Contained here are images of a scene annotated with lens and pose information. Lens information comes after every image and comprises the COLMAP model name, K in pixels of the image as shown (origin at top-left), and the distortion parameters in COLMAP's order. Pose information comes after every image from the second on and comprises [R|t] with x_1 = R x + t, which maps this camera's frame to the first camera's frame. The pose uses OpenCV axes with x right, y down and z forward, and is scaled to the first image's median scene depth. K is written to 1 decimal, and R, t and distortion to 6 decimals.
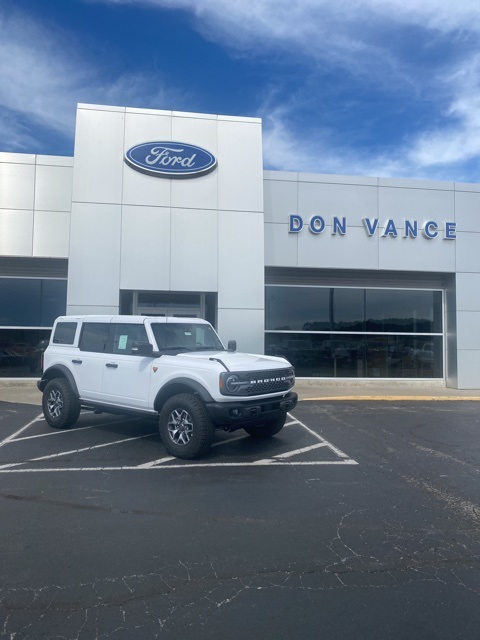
lens RADIAL K [[480.2, 0, 239.8], [0, 480.2, 315.6], [0, 0, 1]] dist [0.010743, 0.000055]
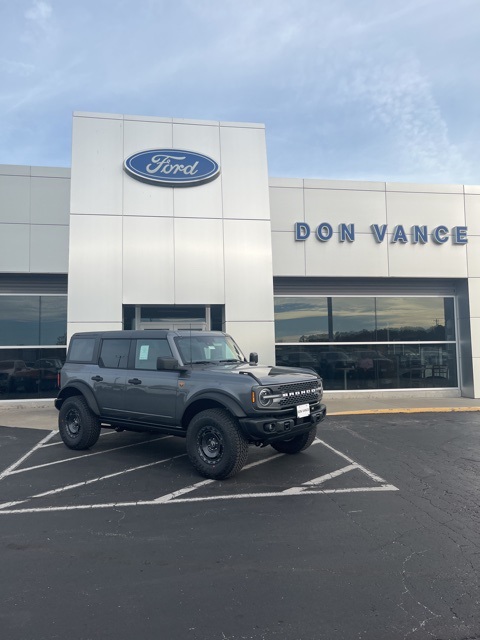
lens RADIAL K [[475.2, 0, 241.9], [0, 475.2, 323.2], [0, 0, 1]] dist [0.014530, 0.001183]
pose [[0.999593, -0.026428, 0.010771, -0.023773], [0.026538, 0.999596, -0.010187, -0.000971], [-0.010498, 0.010469, 0.999890, 0.052565]]
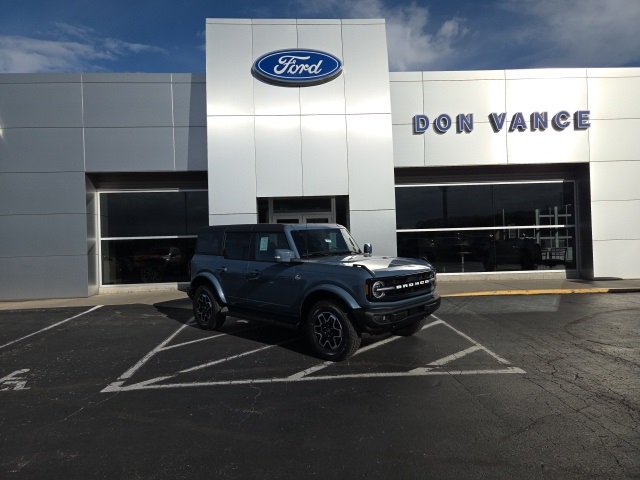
lens RADIAL K [[420.5, 0, 320.0], [0, 420.5, 240.0], [0, 0, 1]] dist [0.045097, -0.002341]
pose [[0.994638, -0.041339, -0.094792, -0.026697], [0.046202, 0.997695, 0.049694, -0.000193], [0.092519, -0.053807, 0.994256, 0.085516]]
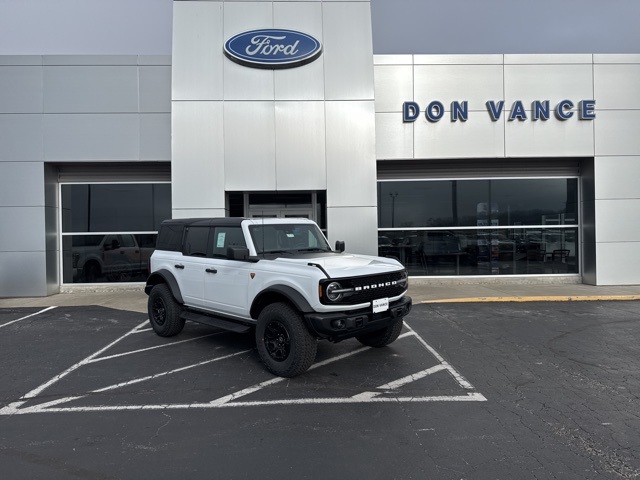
lens RADIAL K [[440.5, 0, 318.1], [0, 440.5, 241.7], [0, 0, 1]] dist [0.044488, -0.052809]
pose [[0.993360, -0.027523, -0.111710, 0.030364], [0.034716, 0.997412, 0.062959, -0.001746], [0.109688, -0.066419, 0.991744, 0.133273]]
